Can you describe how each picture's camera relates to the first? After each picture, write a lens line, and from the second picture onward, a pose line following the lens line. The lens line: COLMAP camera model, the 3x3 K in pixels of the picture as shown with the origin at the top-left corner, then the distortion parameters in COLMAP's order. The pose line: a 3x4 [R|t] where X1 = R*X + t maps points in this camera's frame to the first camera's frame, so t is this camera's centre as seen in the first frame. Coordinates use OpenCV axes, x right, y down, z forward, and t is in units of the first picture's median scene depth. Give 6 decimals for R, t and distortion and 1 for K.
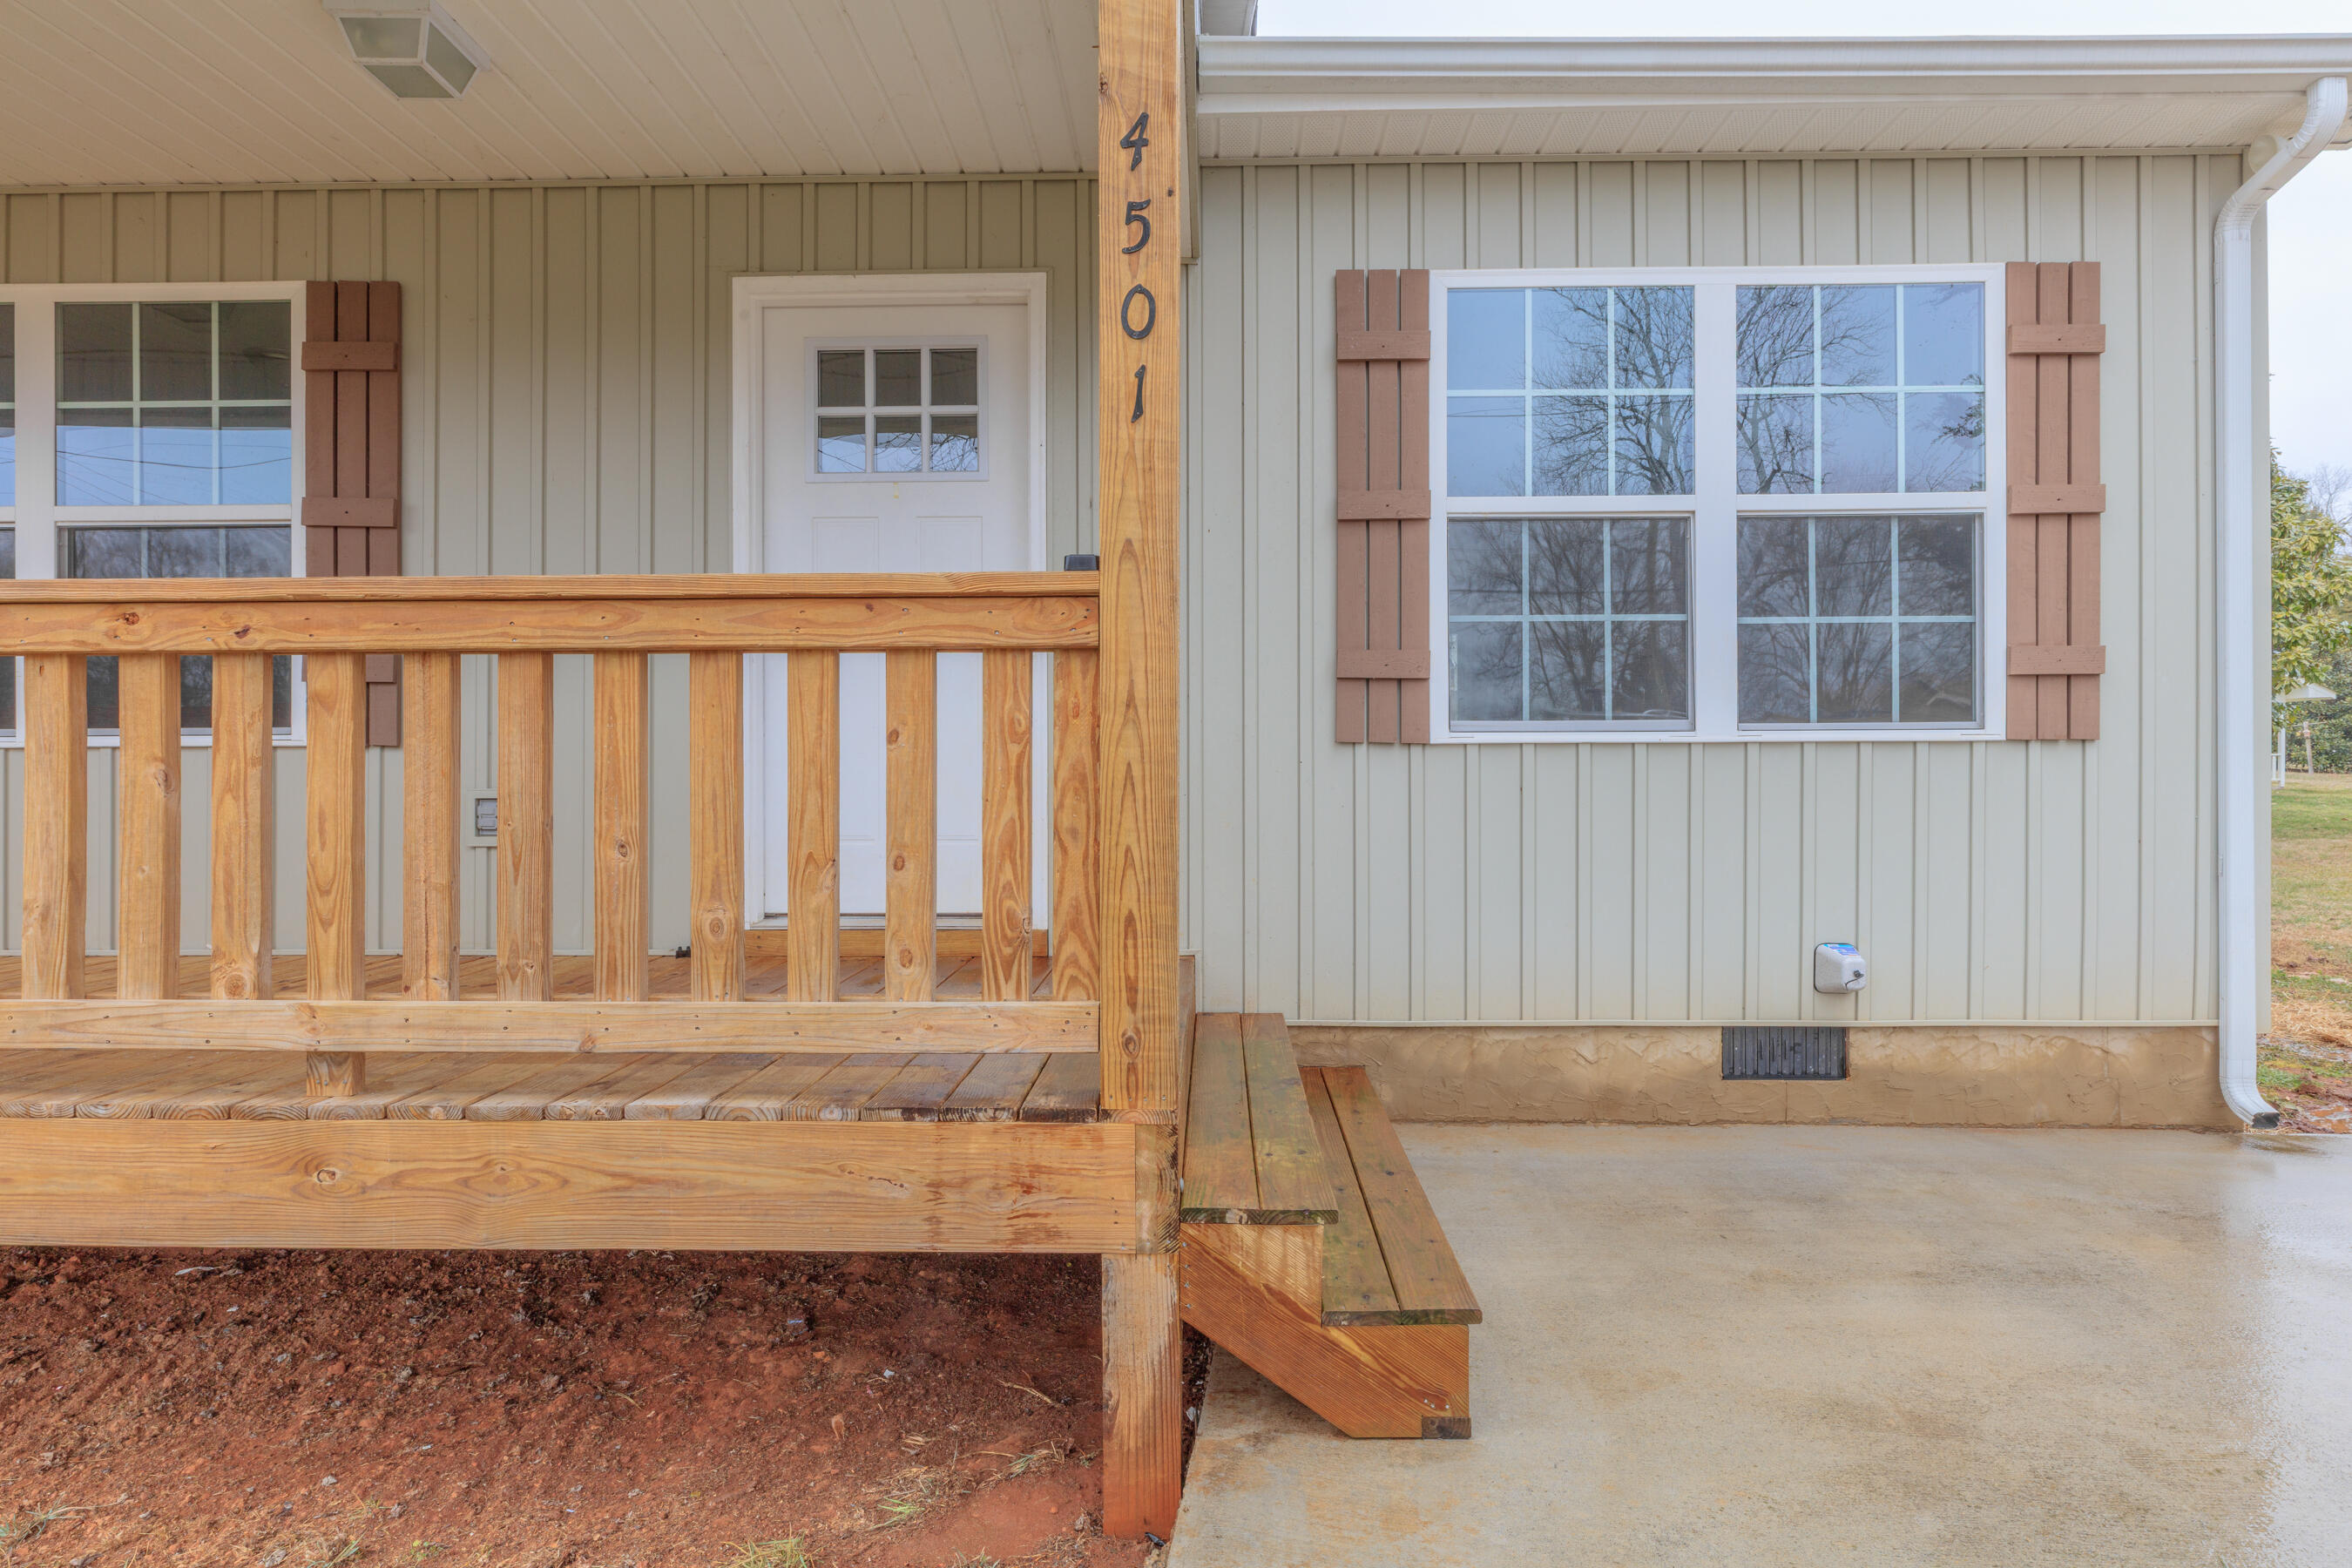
lens RADIAL K [[1266.1, 0, 1182.1], [0, 1266.1, 783.3], [0, 0, 1]] dist [0.003007, 0.000078]
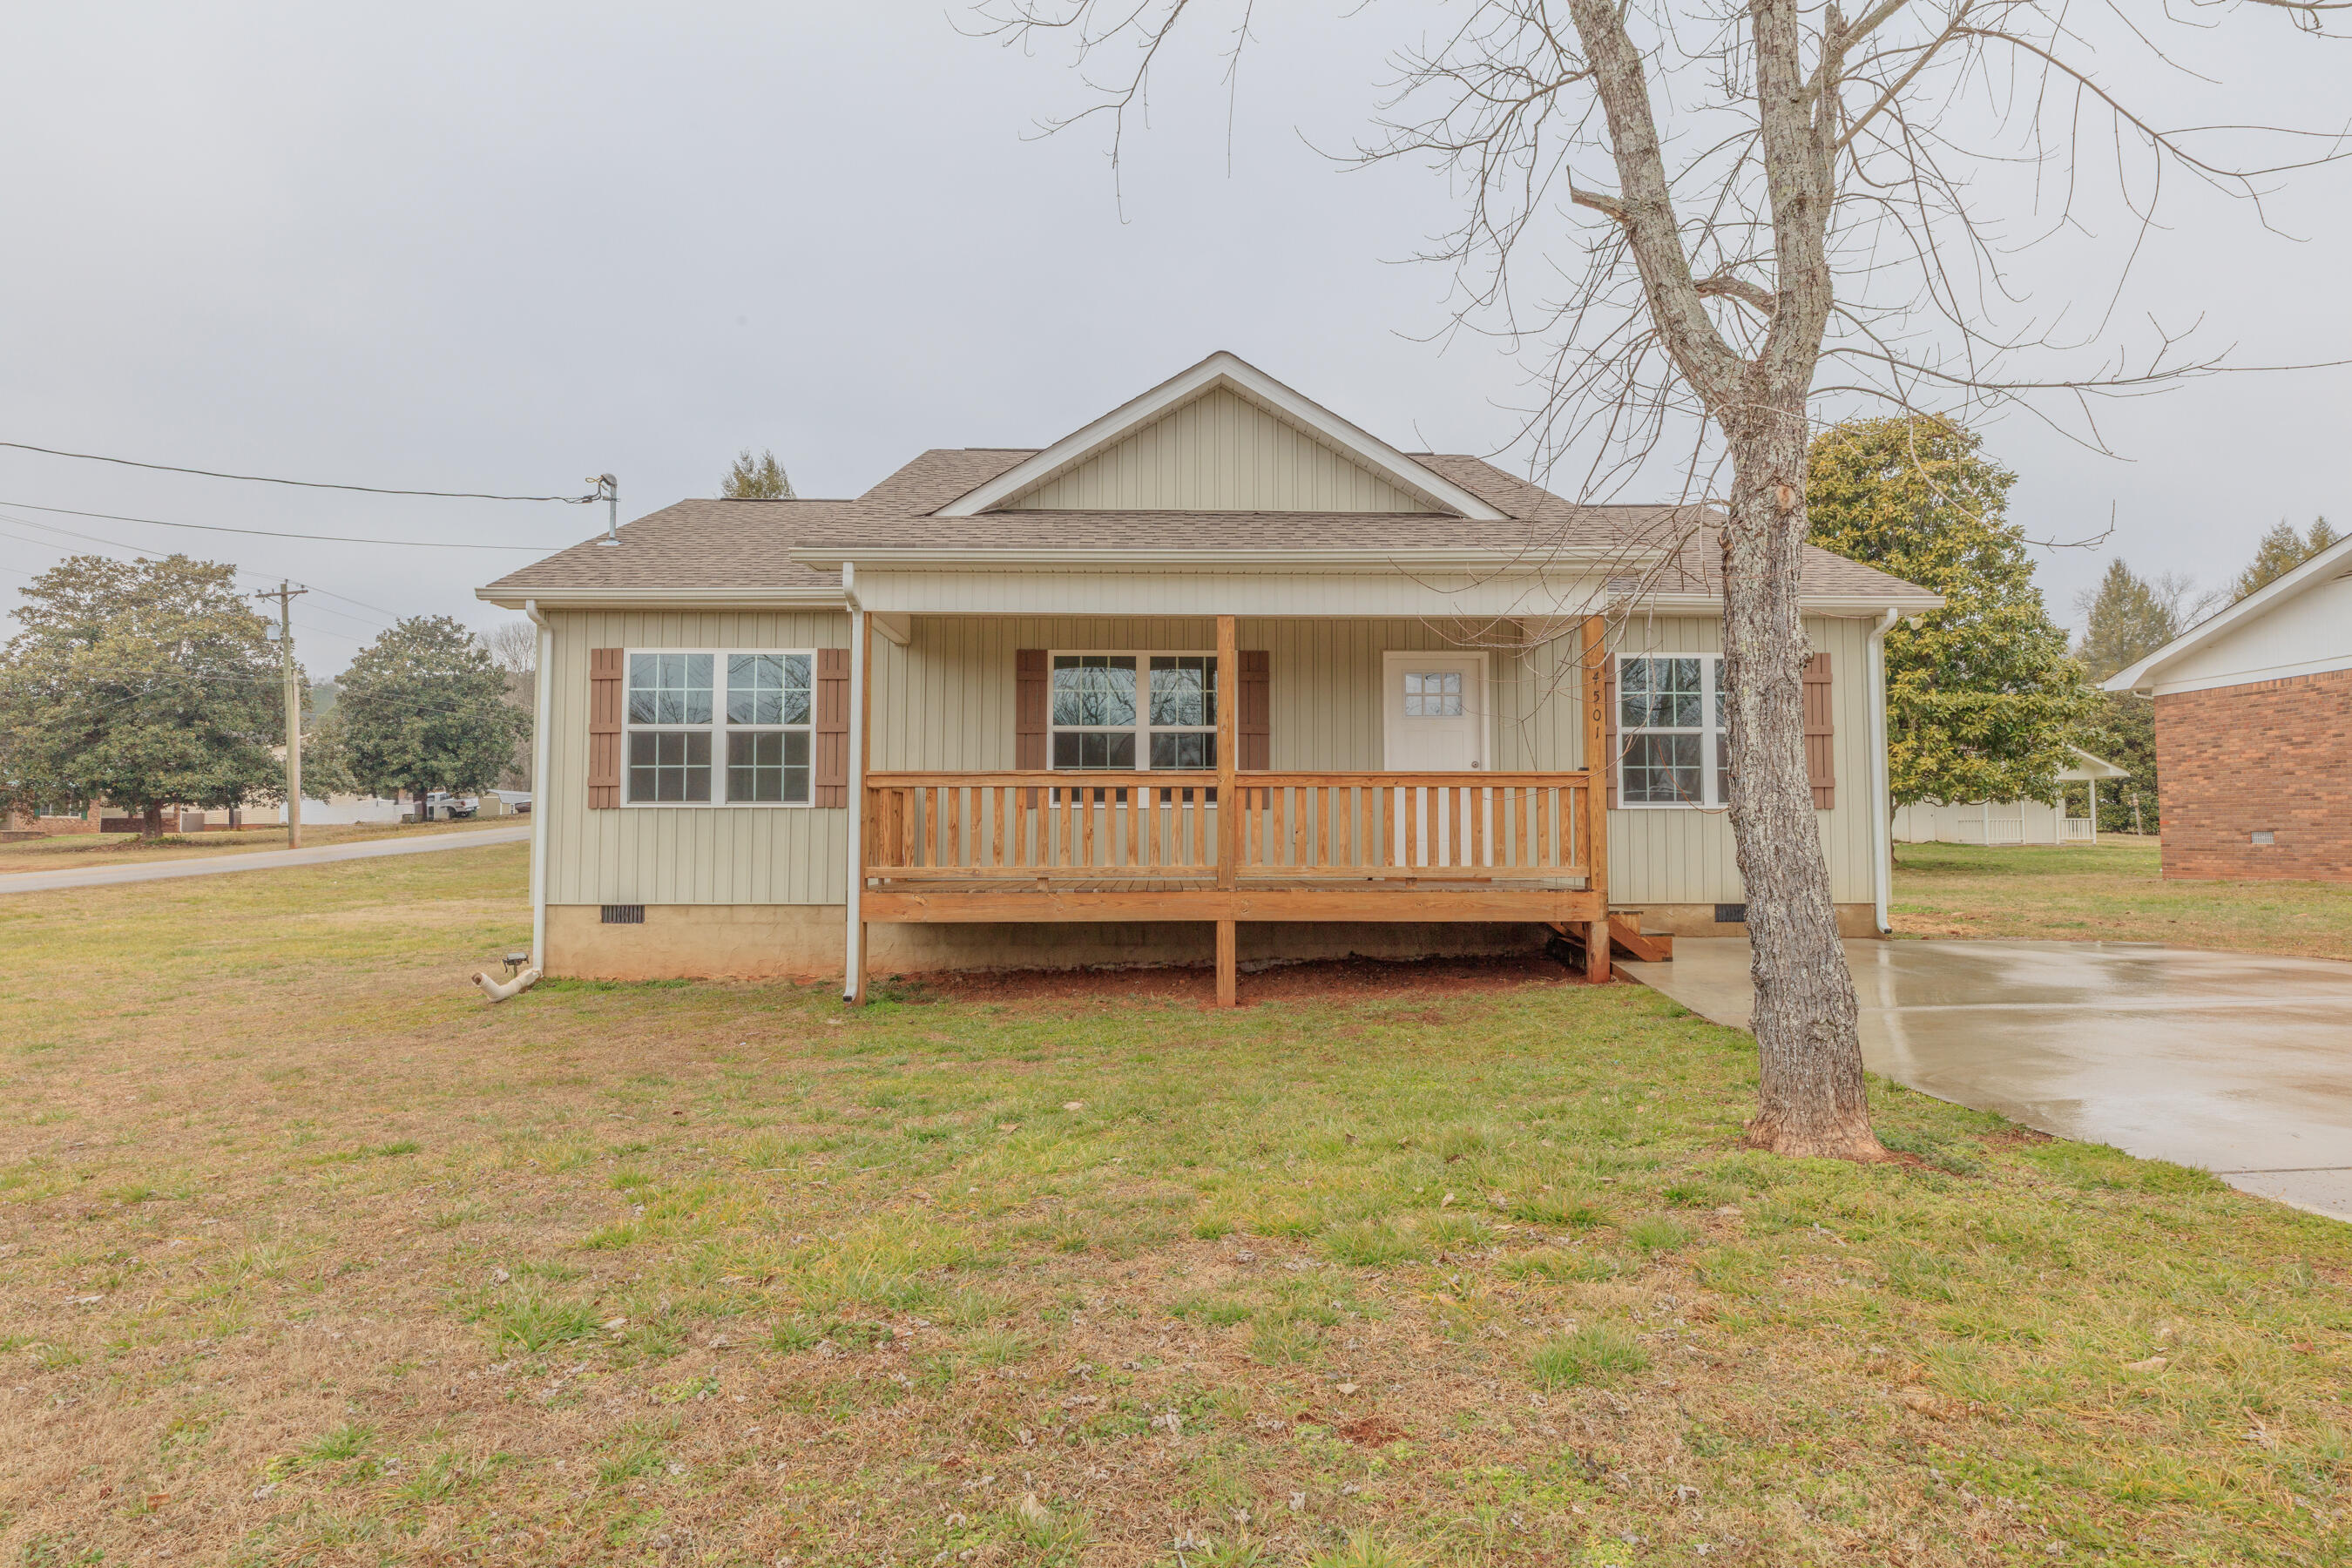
lens RADIAL K [[1266.1, 0, 1168.9], [0, 1266.1, 780.2], [0, 0, 1]] dist [0.003007, 0.000078]
pose [[0.999234, 0.004570, 0.038865, -0.983549], [-0.002532, 0.998627, -0.052331, 0.059764], [-0.039051, 0.052192, 0.997873, -1.957940]]
